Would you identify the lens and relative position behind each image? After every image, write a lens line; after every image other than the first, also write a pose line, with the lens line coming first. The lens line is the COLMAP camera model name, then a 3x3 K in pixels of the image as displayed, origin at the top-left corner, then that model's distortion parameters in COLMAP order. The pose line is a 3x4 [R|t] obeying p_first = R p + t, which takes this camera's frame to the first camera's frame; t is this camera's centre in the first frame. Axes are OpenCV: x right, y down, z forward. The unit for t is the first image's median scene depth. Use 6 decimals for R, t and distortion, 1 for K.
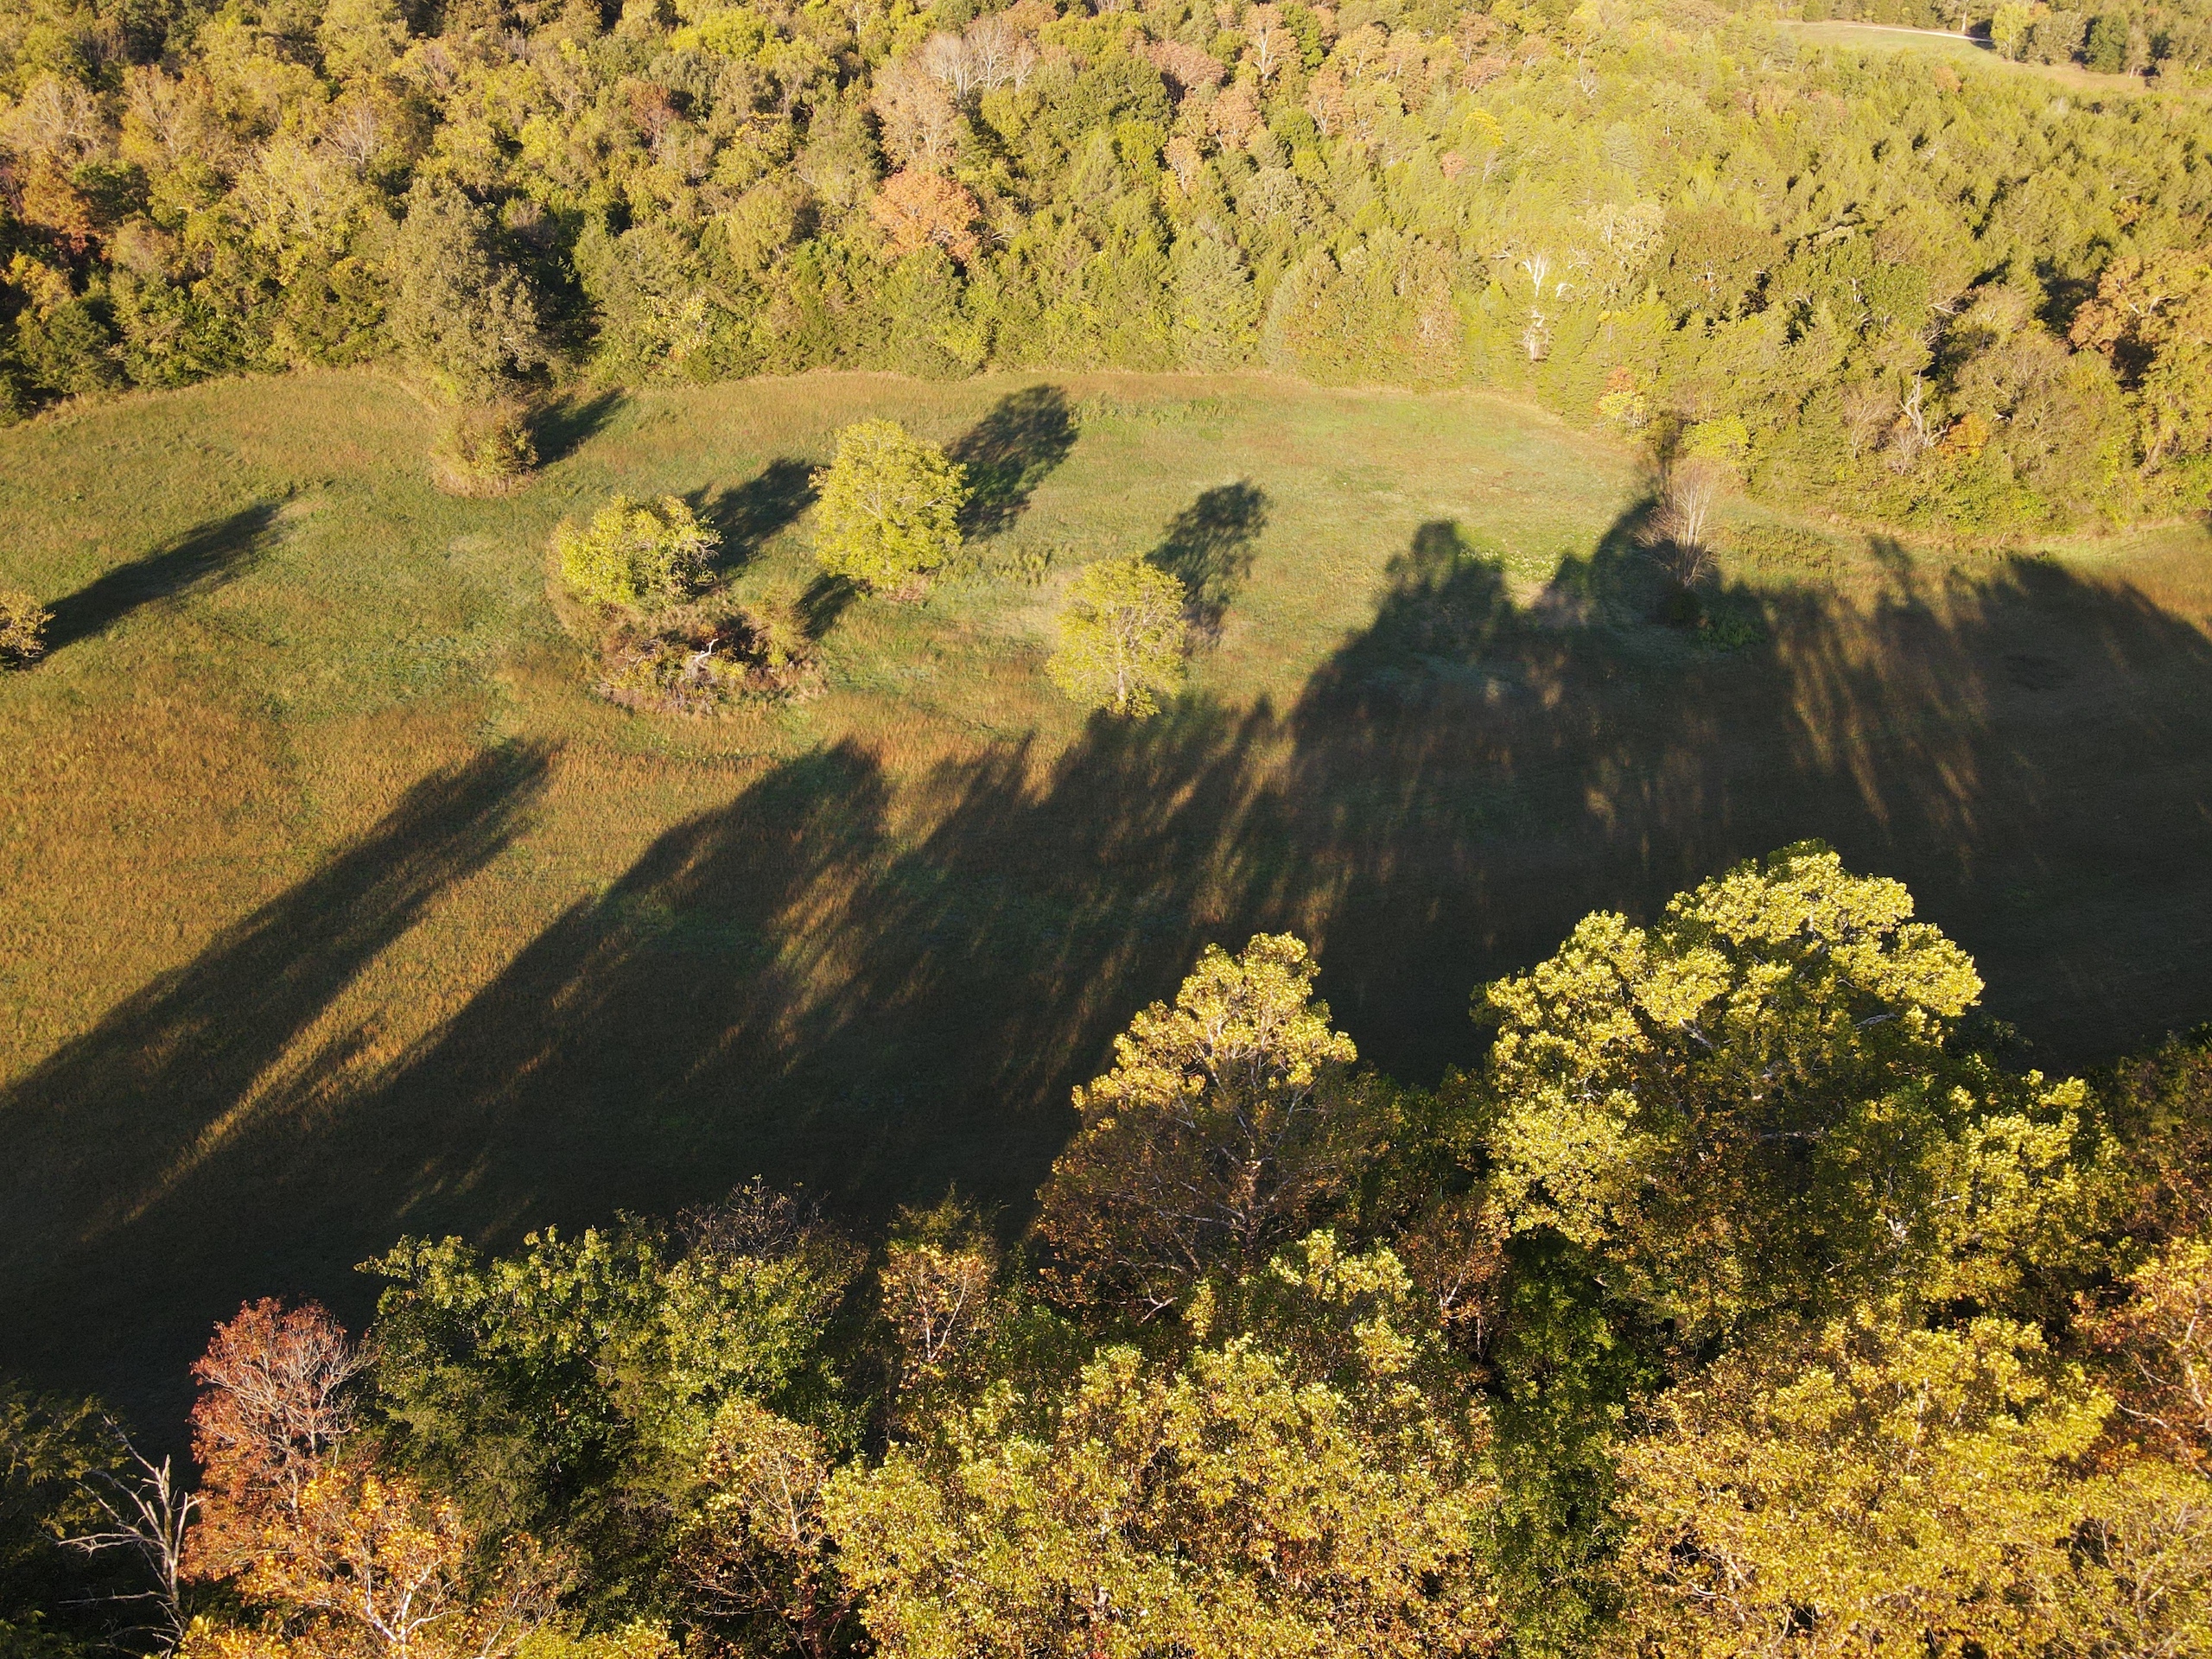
lens RADIAL K [[1634.6, 0, 1106.0], [0, 1634.6, 829.5], [0, 0, 1]] dist [0.009600, 0.004600]
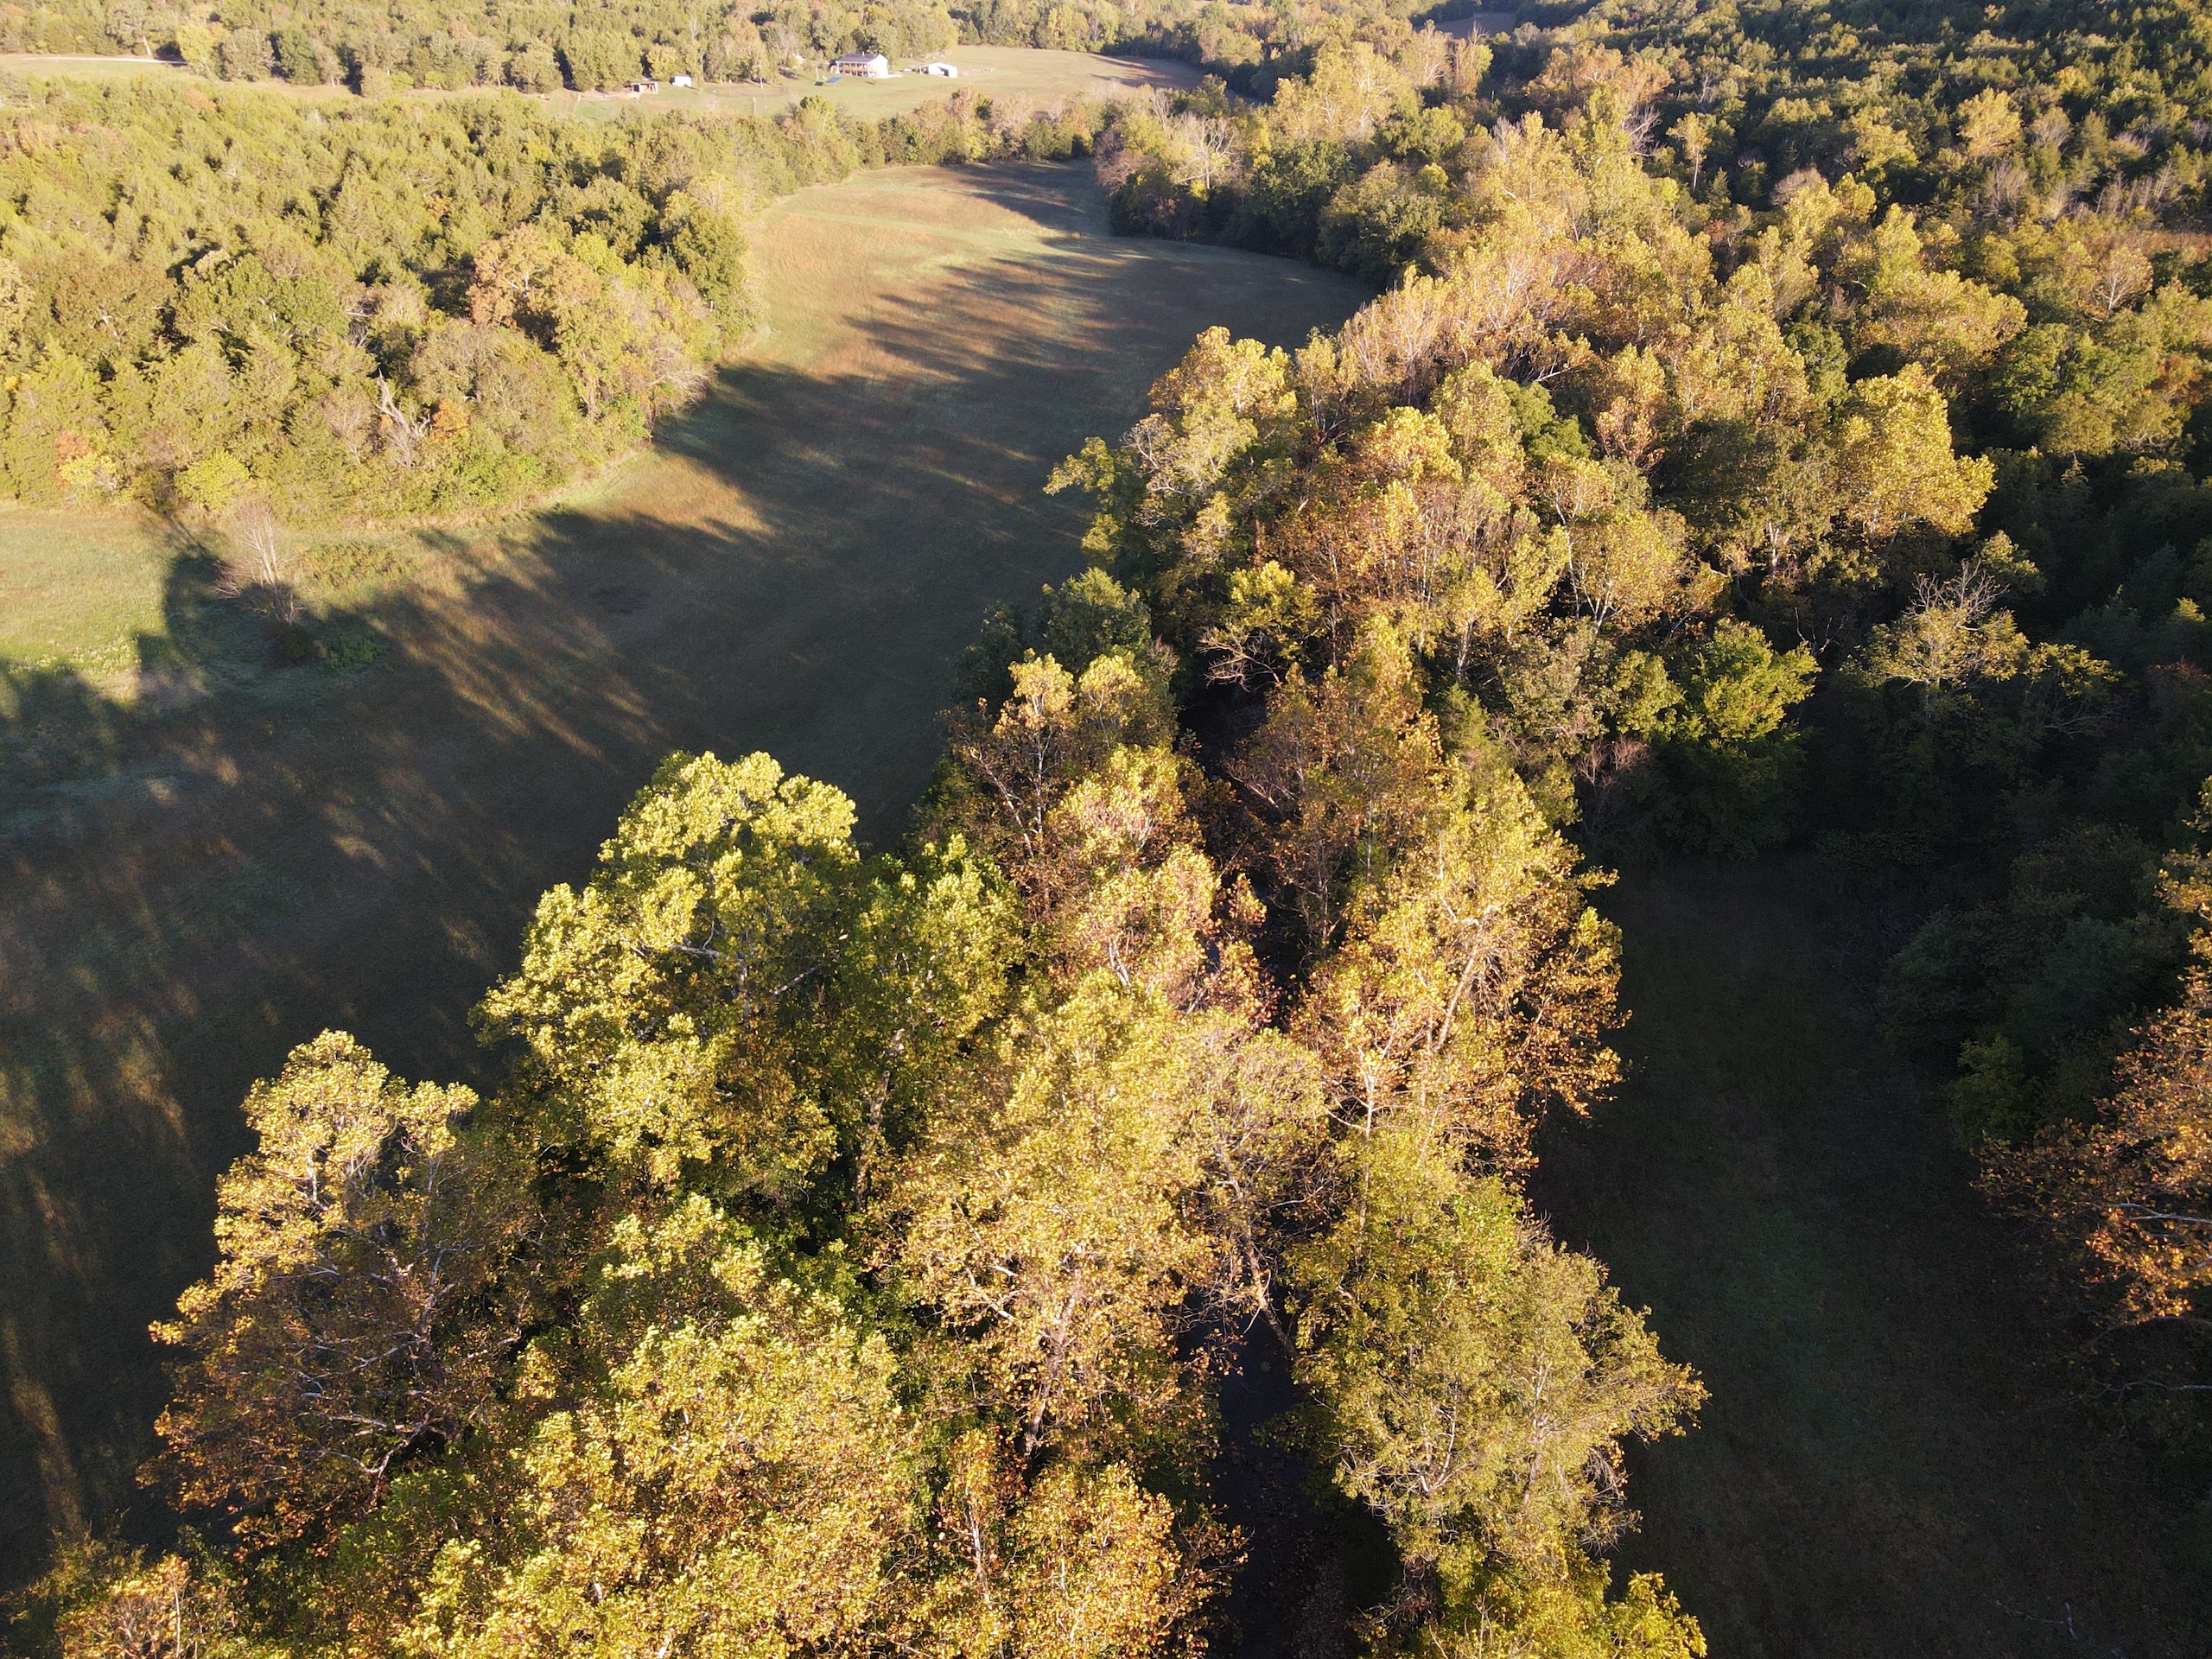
lens RADIAL K [[1634.6, 0, 1106.0], [0, 1634.6, 829.5], [0, 0, 1]] dist [0.009600, 0.004600]
pose [[0.587121, -0.392479, 0.707990, -0.084288], [0.399675, 0.901113, 0.168096, -0.006986], [-0.703953, 0.184273, 0.685926, 0.011184]]
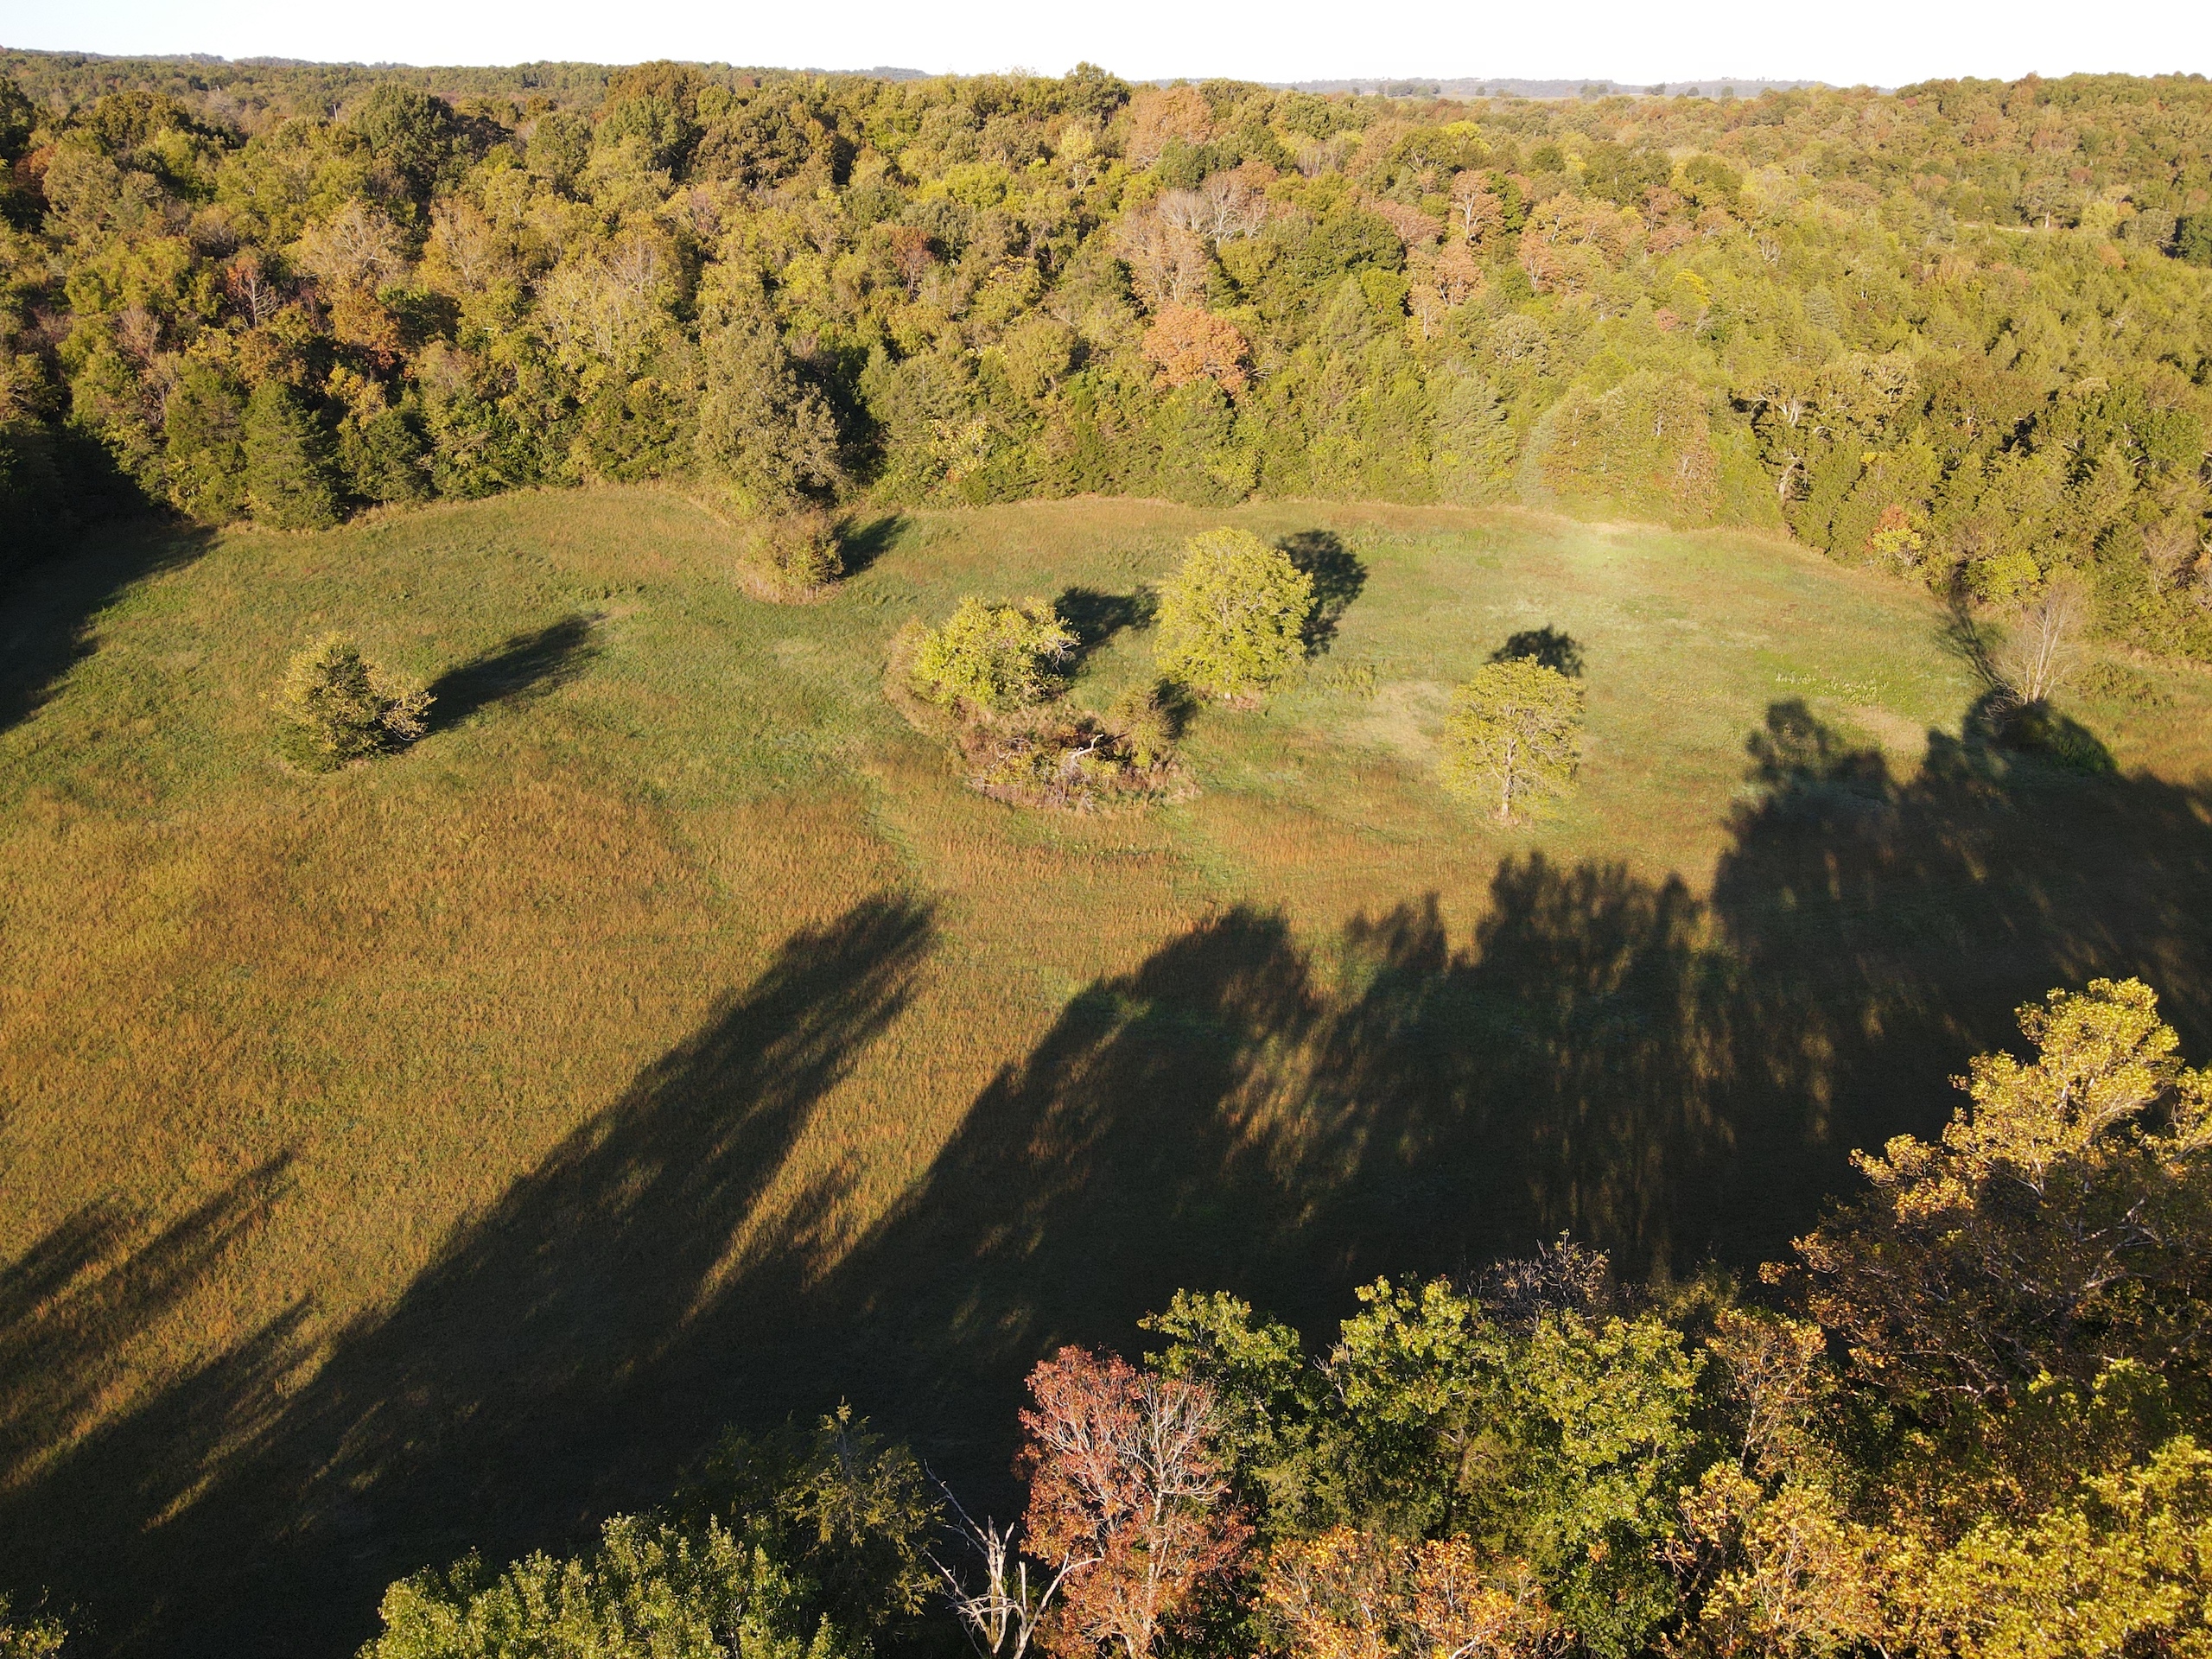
lens RADIAL K [[1636.1, 0, 1106.0], [0, 1636.1, 829.5], [0, 0, 1]] dist [-0.007761, 0.034620]
pose [[0.999655, 0.021181, -0.015506, -0.158552], [-0.022662, 0.994469, -0.102555, 0.029529], [0.013248, 0.102872, 0.994606, 0.021380]]
